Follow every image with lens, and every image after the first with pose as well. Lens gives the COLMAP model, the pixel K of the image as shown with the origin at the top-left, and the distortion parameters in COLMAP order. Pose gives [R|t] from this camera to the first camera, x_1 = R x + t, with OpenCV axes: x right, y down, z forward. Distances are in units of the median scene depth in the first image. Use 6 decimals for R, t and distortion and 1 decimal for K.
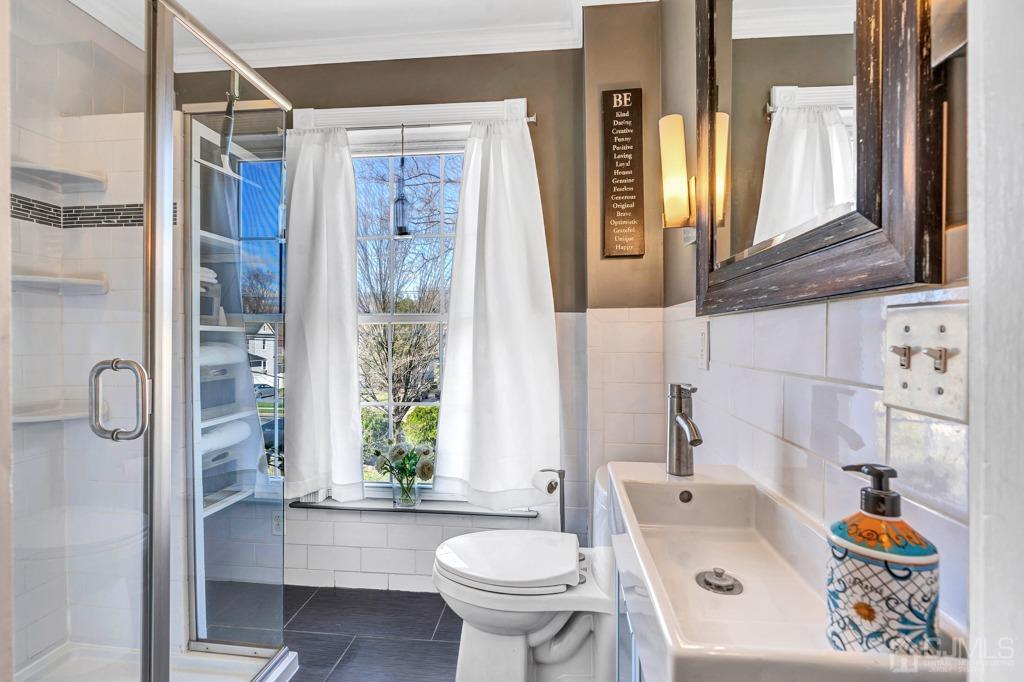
lens RADIAL K [[467.7, 0, 512.9], [0, 467.7, 340.2], [0, 0, 1]] dist [-0.011631, 0.003647]
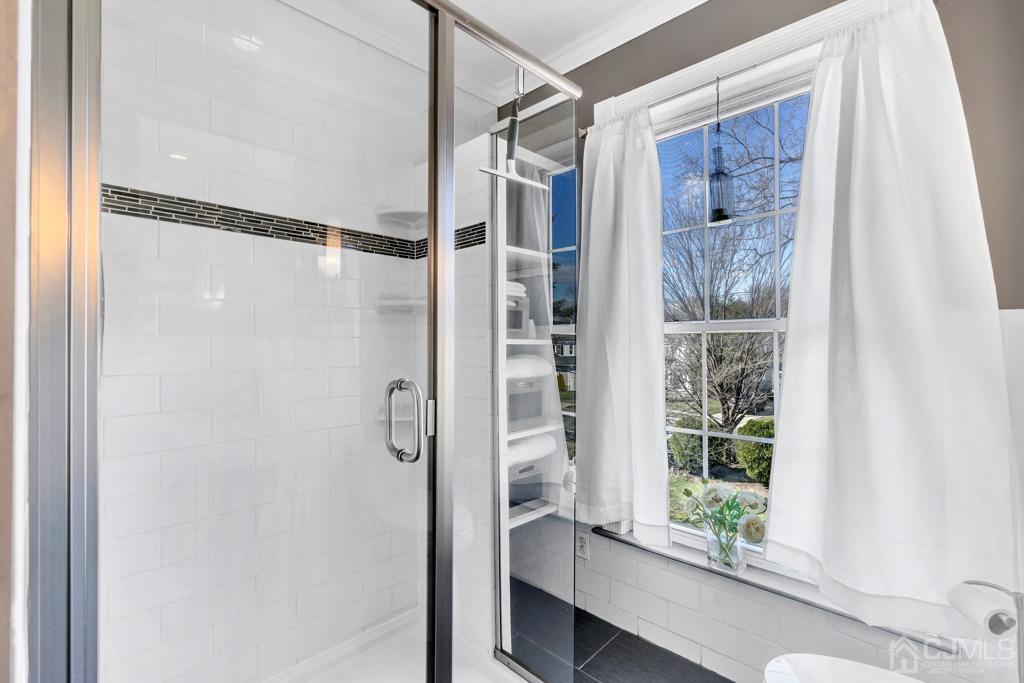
lens RADIAL K [[467.7, 0, 511.6], [0, 467.7, 342.5], [0, 0, 1]] dist [-0.011631, 0.003647]
pose [[0.780596, -0.004514, -0.625019, -0.021037], [-0.000062, 0.999973, -0.007301, -0.014758], [0.625035, 0.005738, 0.780575, 0.177195]]
